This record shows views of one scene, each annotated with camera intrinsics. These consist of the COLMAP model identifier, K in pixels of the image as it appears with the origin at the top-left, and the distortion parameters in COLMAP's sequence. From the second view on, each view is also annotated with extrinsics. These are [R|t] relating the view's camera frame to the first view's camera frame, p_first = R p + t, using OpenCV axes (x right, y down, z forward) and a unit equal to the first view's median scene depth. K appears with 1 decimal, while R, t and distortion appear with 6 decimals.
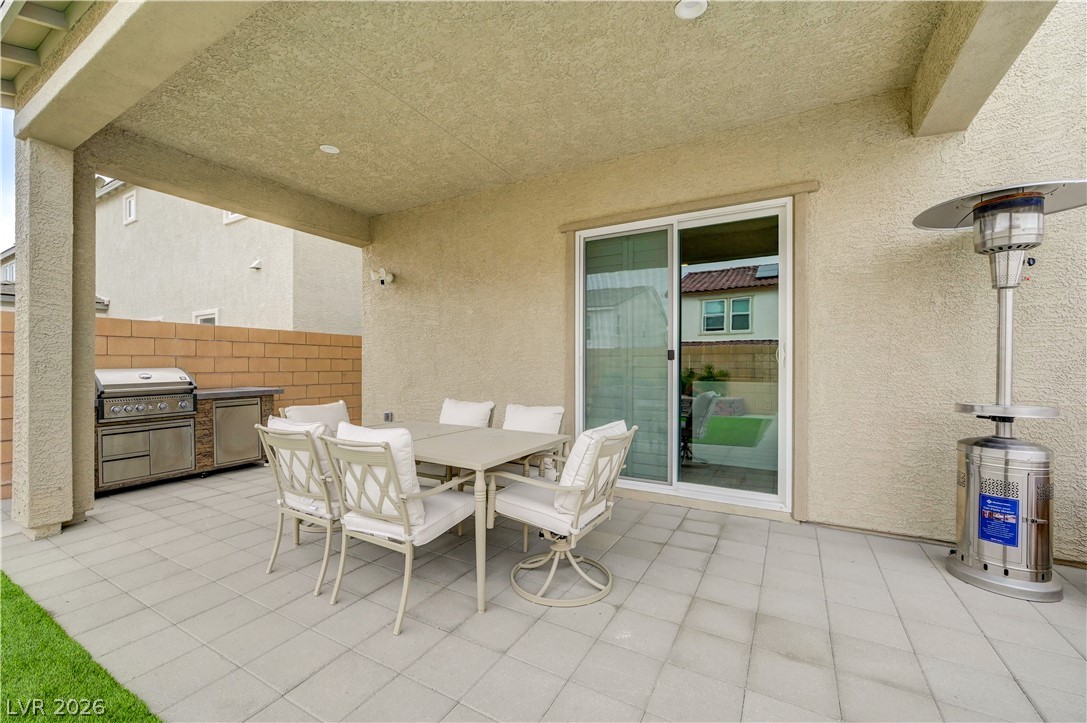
lens RADIAL K [[440.0, 0, 532.5], [0, 440.0, 364.6], [0, 0, 1]] dist [-0.001734, 0.000457]
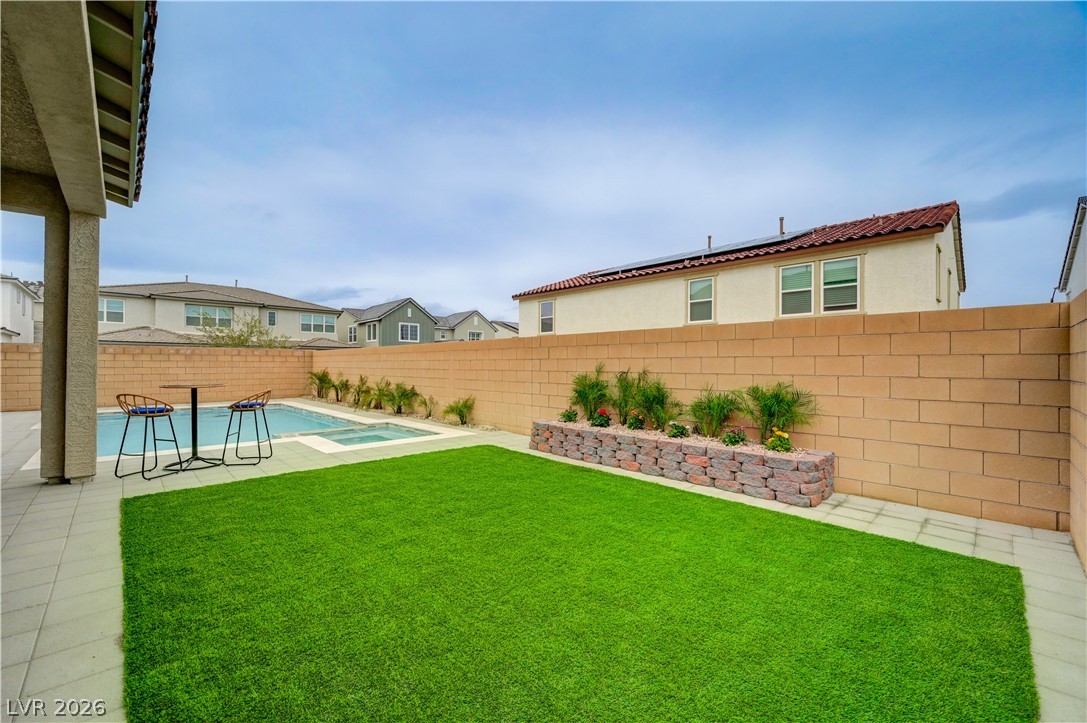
lens RADIAL K [[436.3, 0, 532.9], [0, 436.3, 364.2], [0, 0, 1]] dist [-0.001625, -0.000038]
pose [[-0.962783, -0.002928, 0.270260, -1.390525], [-0.003871, 0.999988, -0.002956, -0.003912], [-0.270248, -0.003893, -0.962783, 1.055822]]
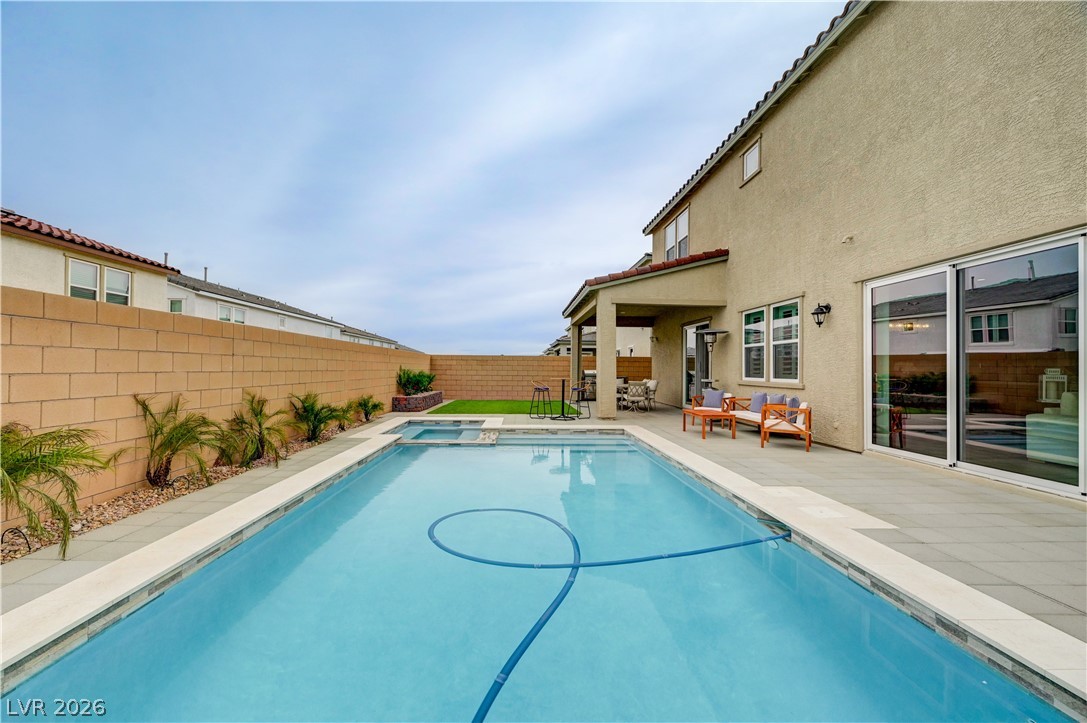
lens RADIAL K [[435.7, 0, 528.6], [0, 435.7, 363.6], [0, 0, 1]] dist [0.000888, 0.000264]
pose [[0.527858, -0.004756, -0.849320, 2.654992], [-0.008260, 0.999908, -0.010732, 0.001160], [0.849293, 0.012680, 0.527770, -1.933995]]
